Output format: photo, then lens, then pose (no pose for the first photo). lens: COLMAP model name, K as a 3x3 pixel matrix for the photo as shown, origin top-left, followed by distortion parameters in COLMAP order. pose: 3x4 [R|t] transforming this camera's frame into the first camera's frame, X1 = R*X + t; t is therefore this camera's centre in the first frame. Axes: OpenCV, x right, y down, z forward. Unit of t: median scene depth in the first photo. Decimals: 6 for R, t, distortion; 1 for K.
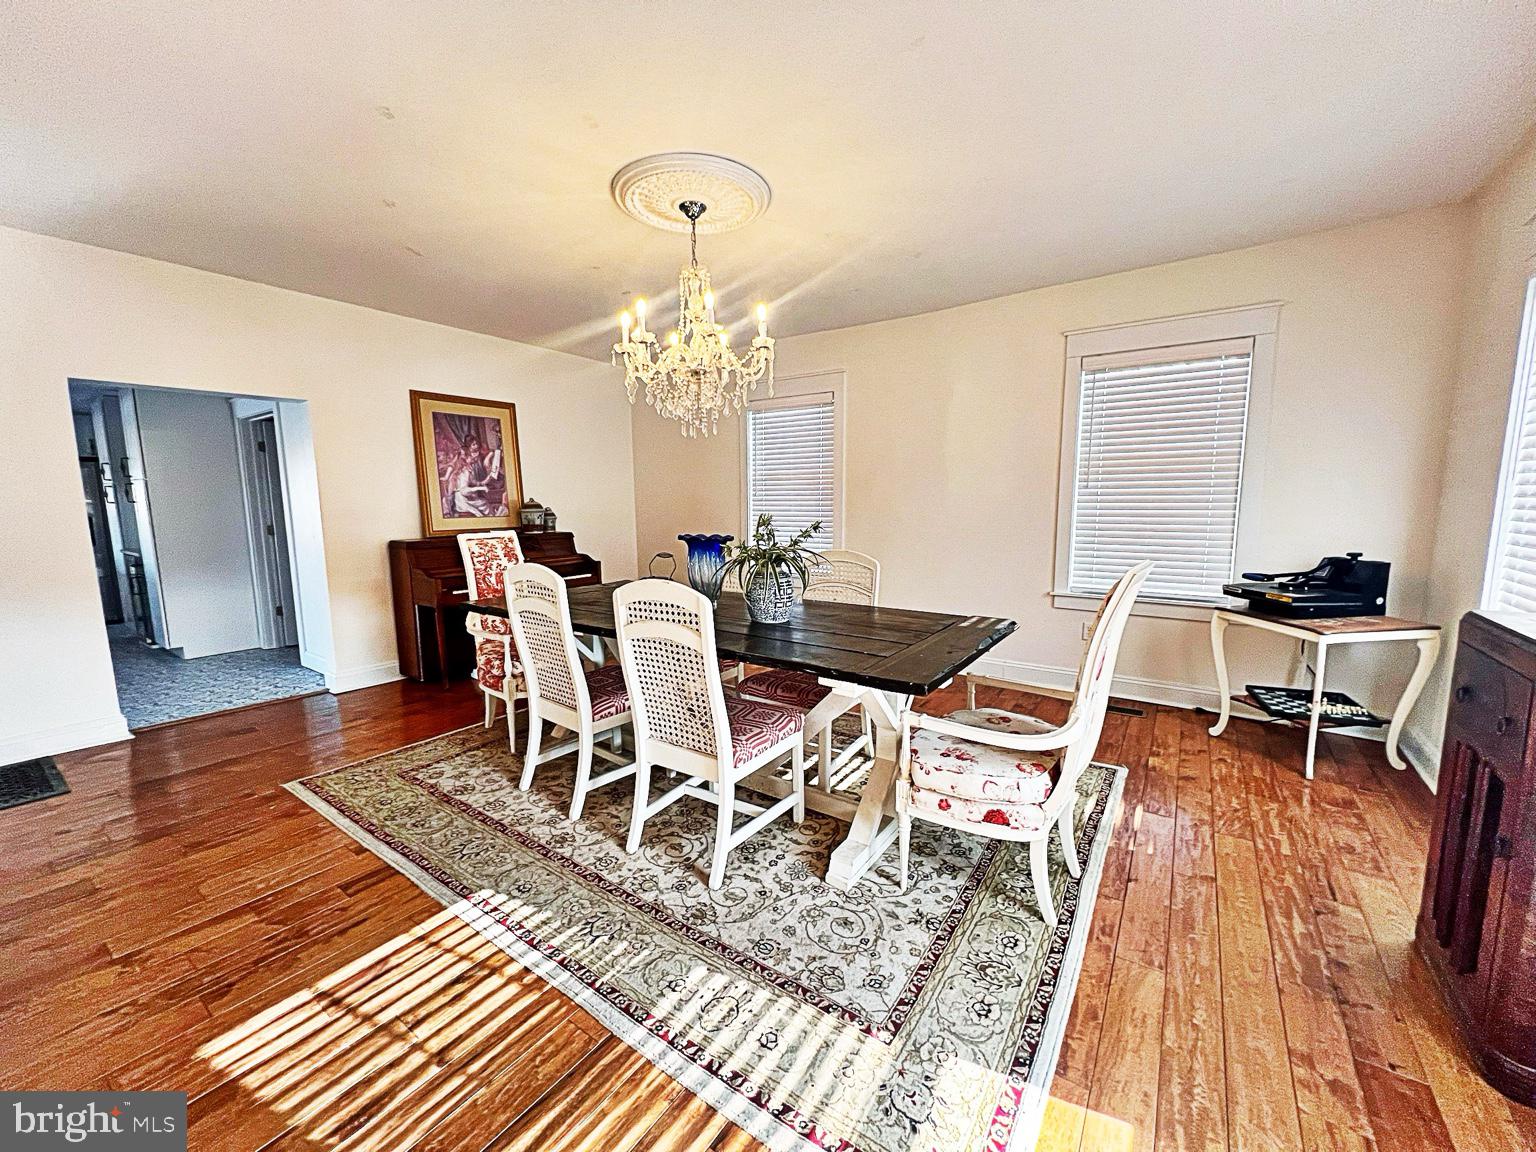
lens RADIAL K [[611.7, 0, 768.0], [0, 611.7, 576.0], [0, 0, 1]] dist [-0.001782, -0.000178]
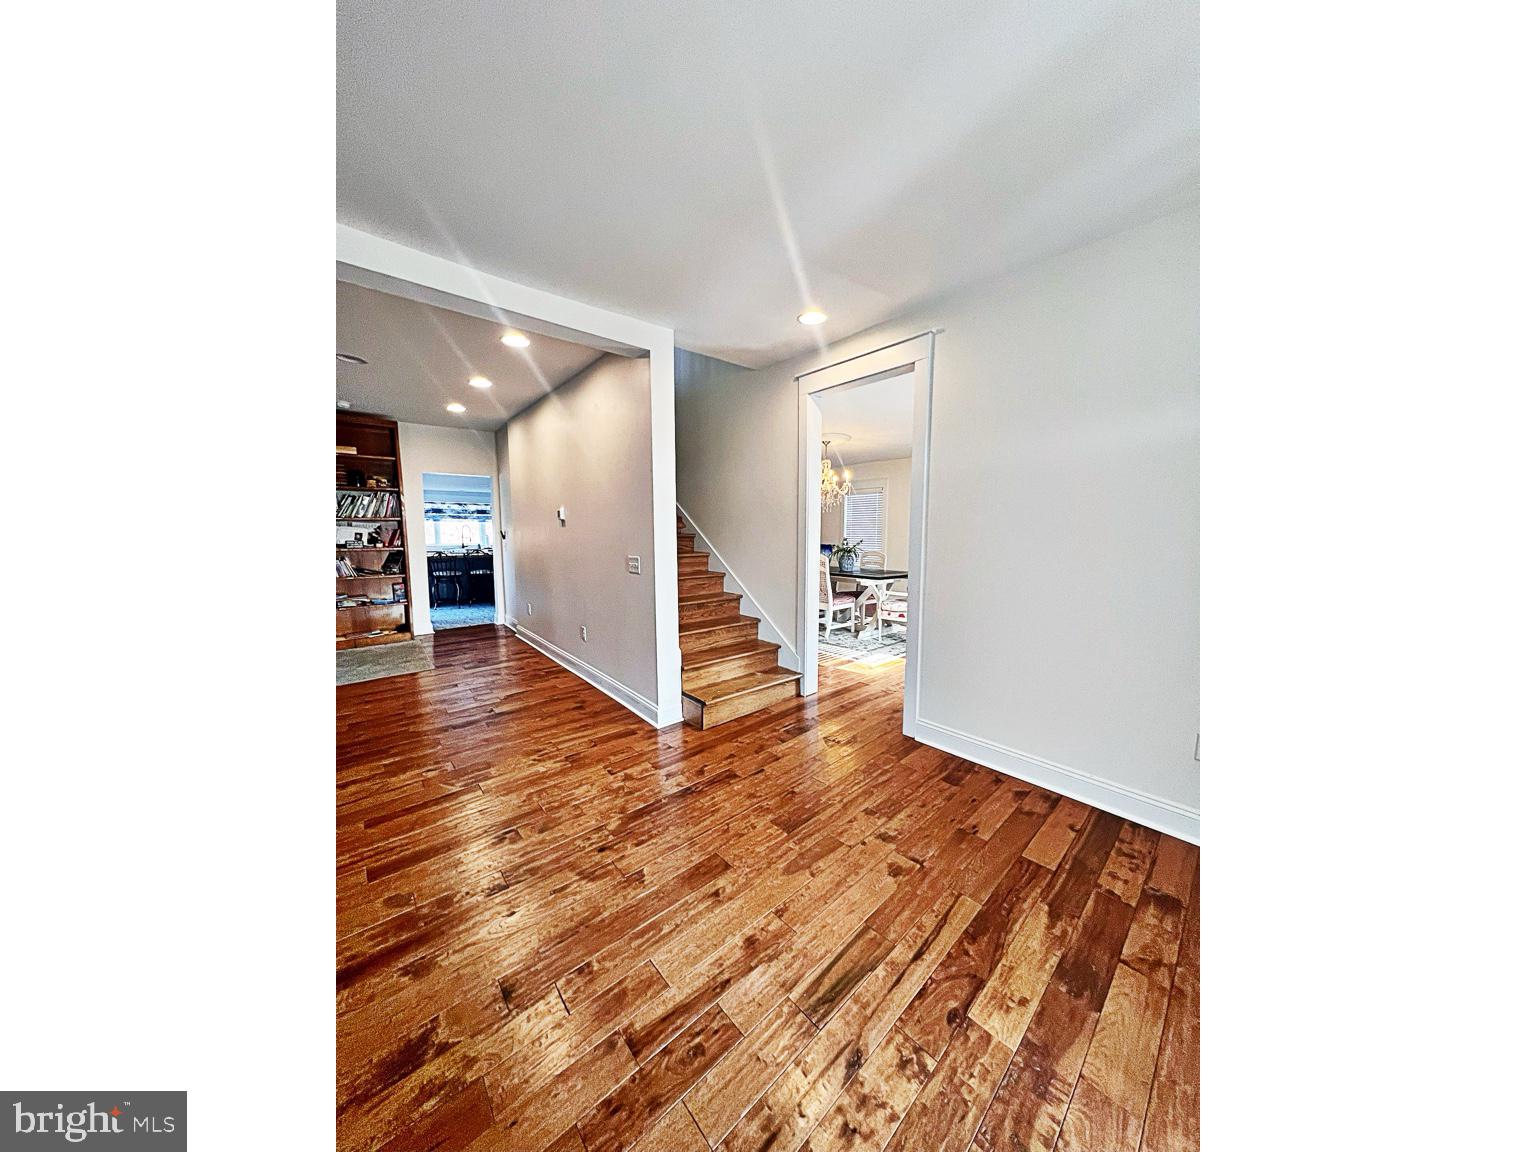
lens RADIAL K [[459.4, 0, 768.0], [0, 459.4, 576.0], [0, 0, 1]] dist [-0.001547, -0.000051]
pose [[0.975649, 0.023797, -0.218045, 0.133801], [-0.032640, 0.998781, -0.037042, 0.211208], [0.216897, 0.043257, 0.975236, -1.481736]]
